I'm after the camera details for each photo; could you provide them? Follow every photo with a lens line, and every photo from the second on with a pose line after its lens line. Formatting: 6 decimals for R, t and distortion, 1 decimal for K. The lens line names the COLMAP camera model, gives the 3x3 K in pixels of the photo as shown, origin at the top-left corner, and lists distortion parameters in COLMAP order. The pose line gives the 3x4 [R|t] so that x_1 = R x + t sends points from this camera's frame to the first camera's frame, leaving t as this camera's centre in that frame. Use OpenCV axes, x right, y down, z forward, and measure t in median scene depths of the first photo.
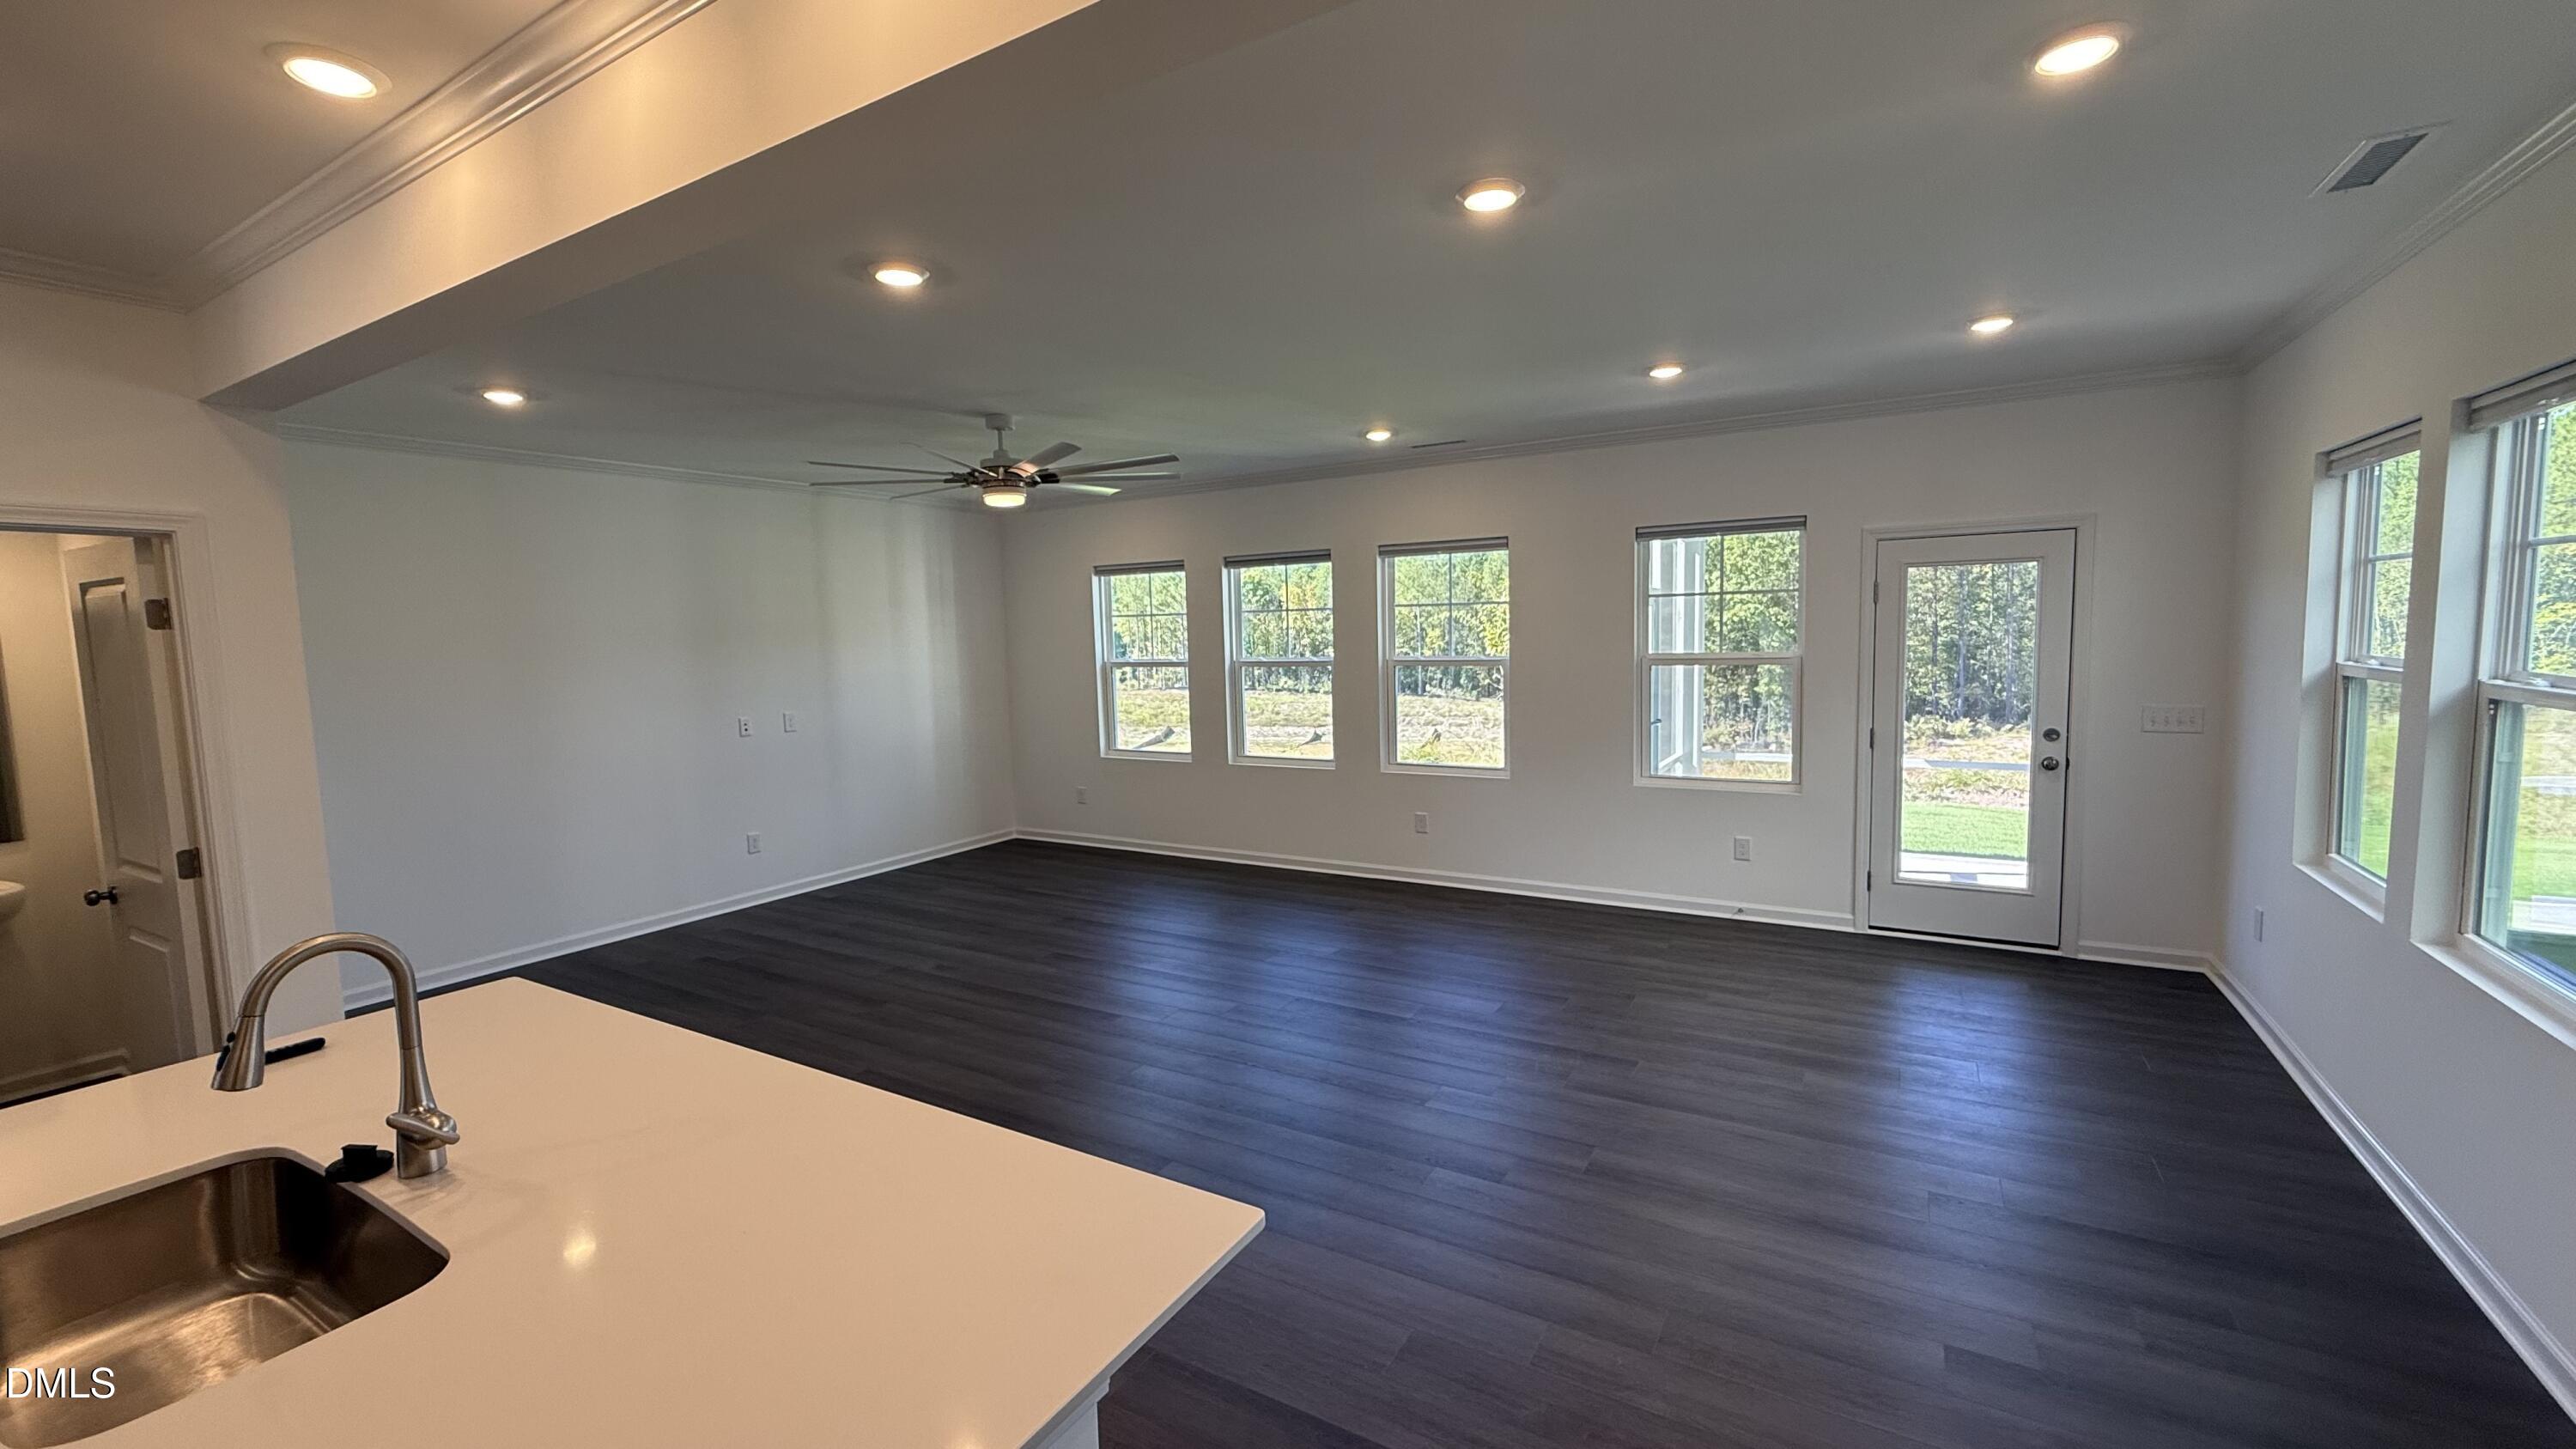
lens RADIAL K [[1030.1, 0, 1283.0], [0, 1030.1, 719.3], [0, 0, 1]] dist [0.003322, -0.000050]
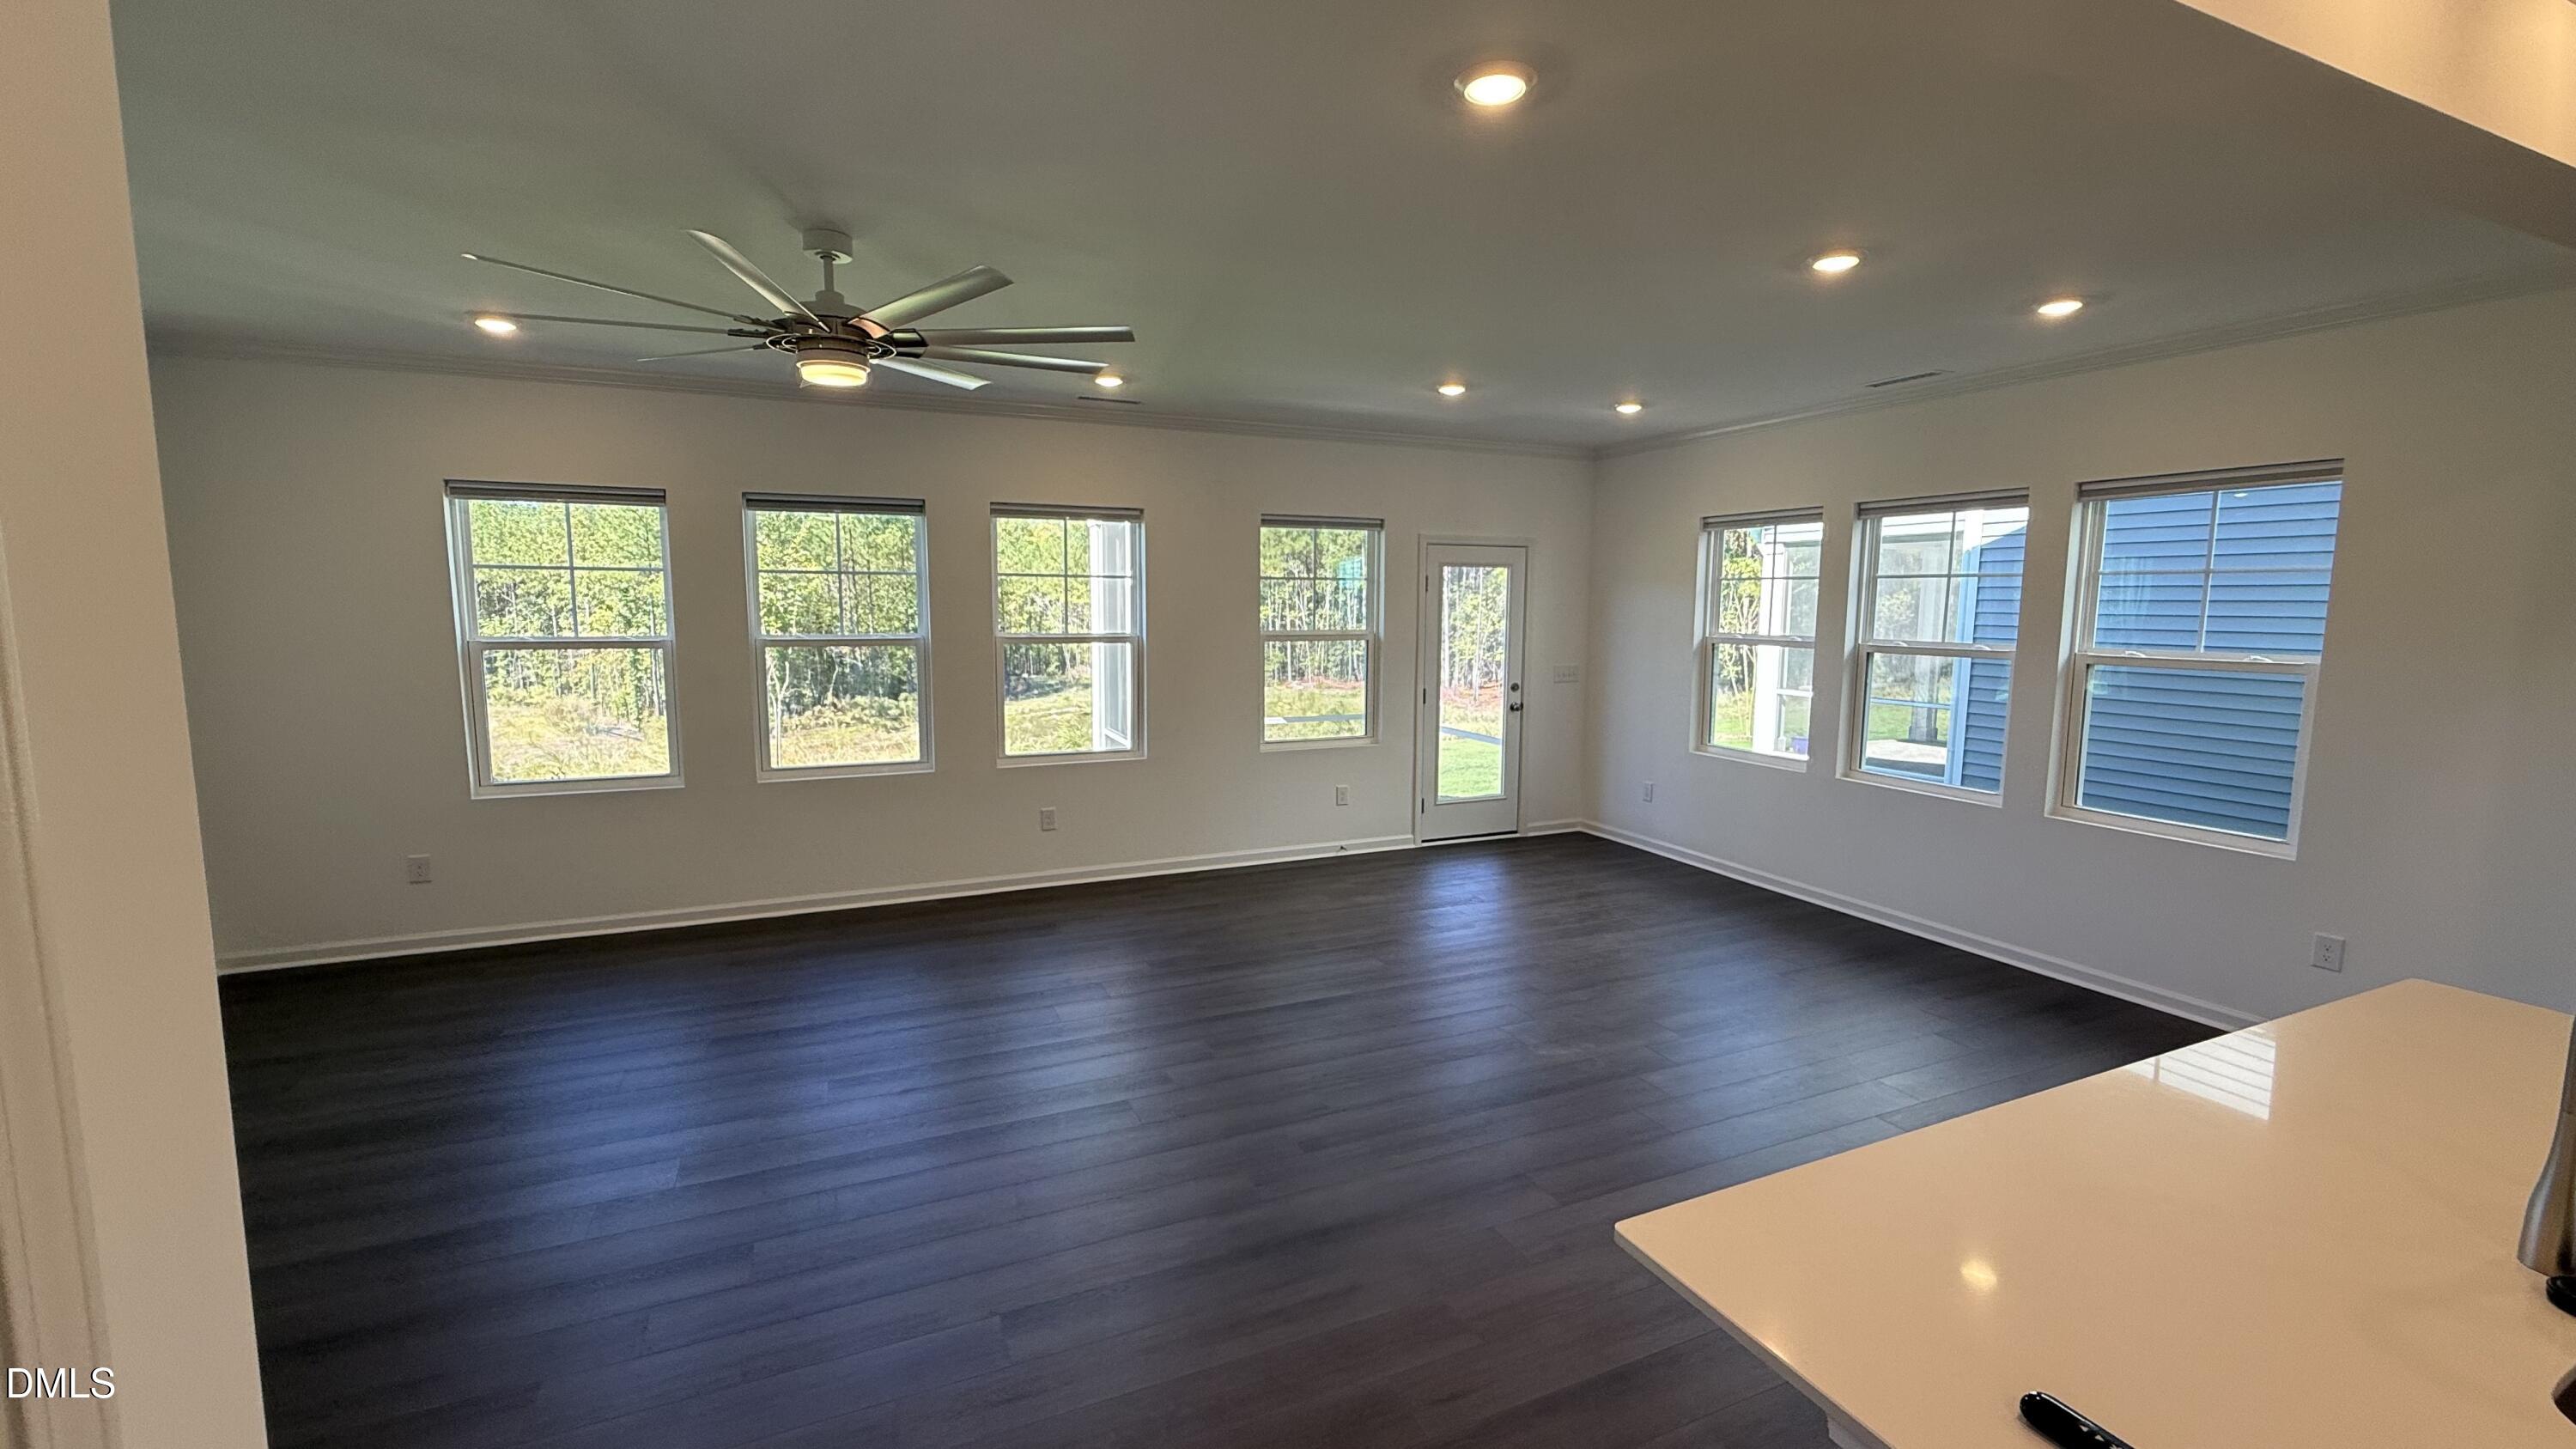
lens RADIAL K [[1030.1, 0, 1292.1], [0, 1030.1, 722.8], [0, 0, 1]] dist [0.003322, -0.000050]
pose [[0.574812, -0.067127, 0.815528, -0.563584], [0.052091, 0.997610, 0.045398, -0.015147], [-0.816626, 0.016387, 0.576934, 0.372605]]
